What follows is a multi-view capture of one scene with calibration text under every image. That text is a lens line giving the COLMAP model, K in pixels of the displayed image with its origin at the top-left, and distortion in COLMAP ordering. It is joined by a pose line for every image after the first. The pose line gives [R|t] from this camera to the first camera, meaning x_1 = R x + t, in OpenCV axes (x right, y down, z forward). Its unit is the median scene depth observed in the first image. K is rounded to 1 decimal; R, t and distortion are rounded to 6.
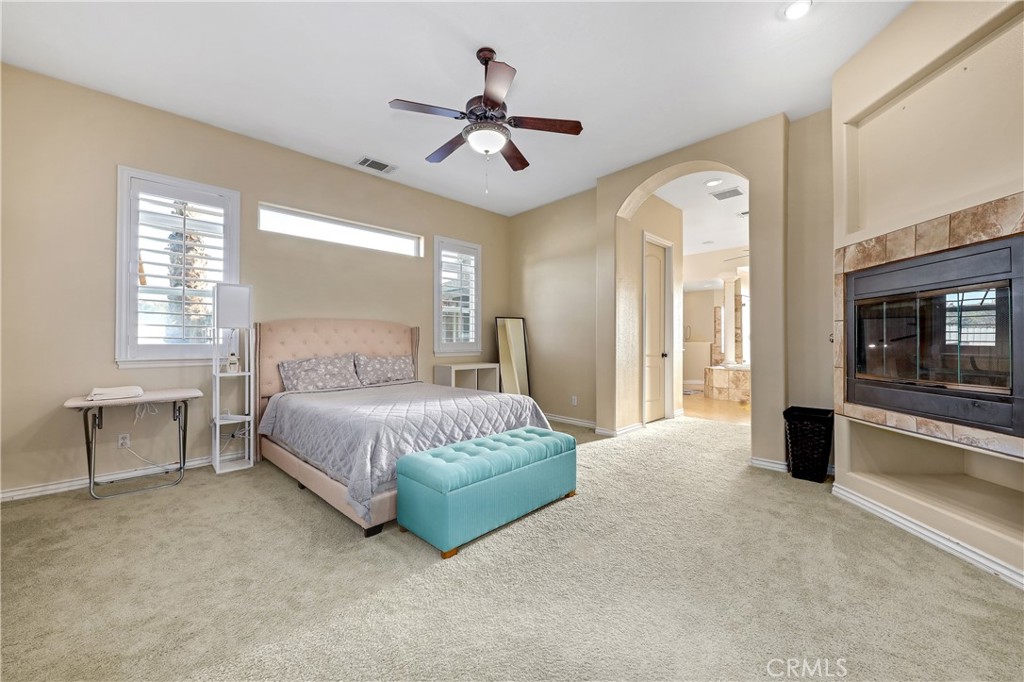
lens RADIAL K [[385.6, 0, 514.0], [0, 385.6, 342.8], [0, 0, 1]] dist [-0.001730, -0.000346]
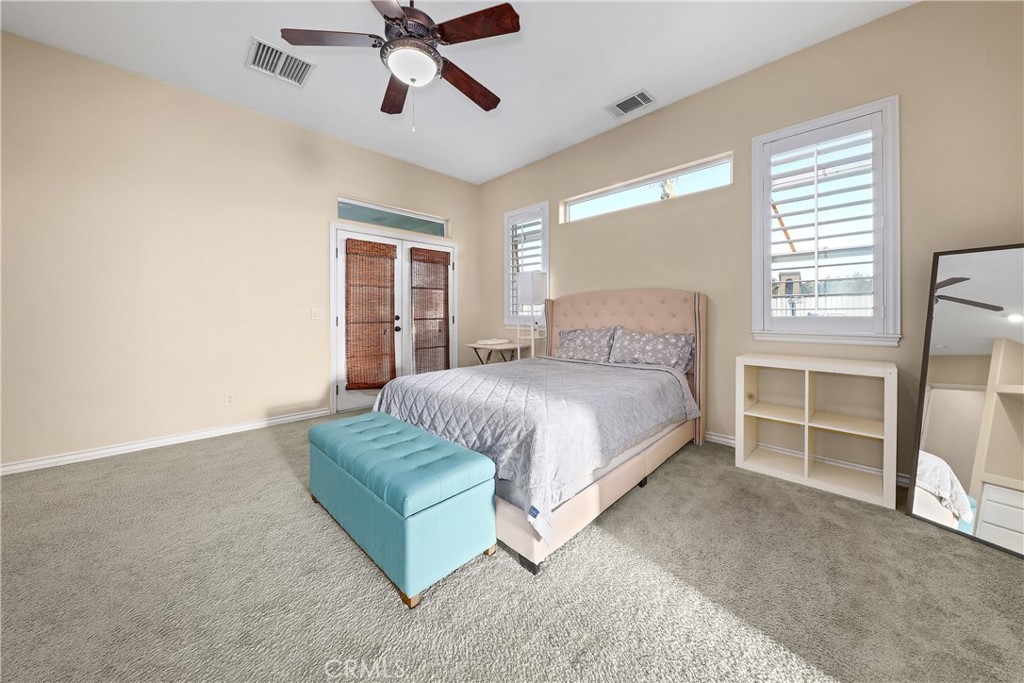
lens RADIAL K [[354.2, 0, 511.4], [0, 354.2, 316.0], [0, 0, 1]] dist [0.001239, 0.000024]
pose [[0.007498, 0.008984, -0.999932, 0.447081], [-0.006727, 0.999937, 0.008934, -0.004346], [0.999949, 0.006659, 0.007558, 0.792858]]
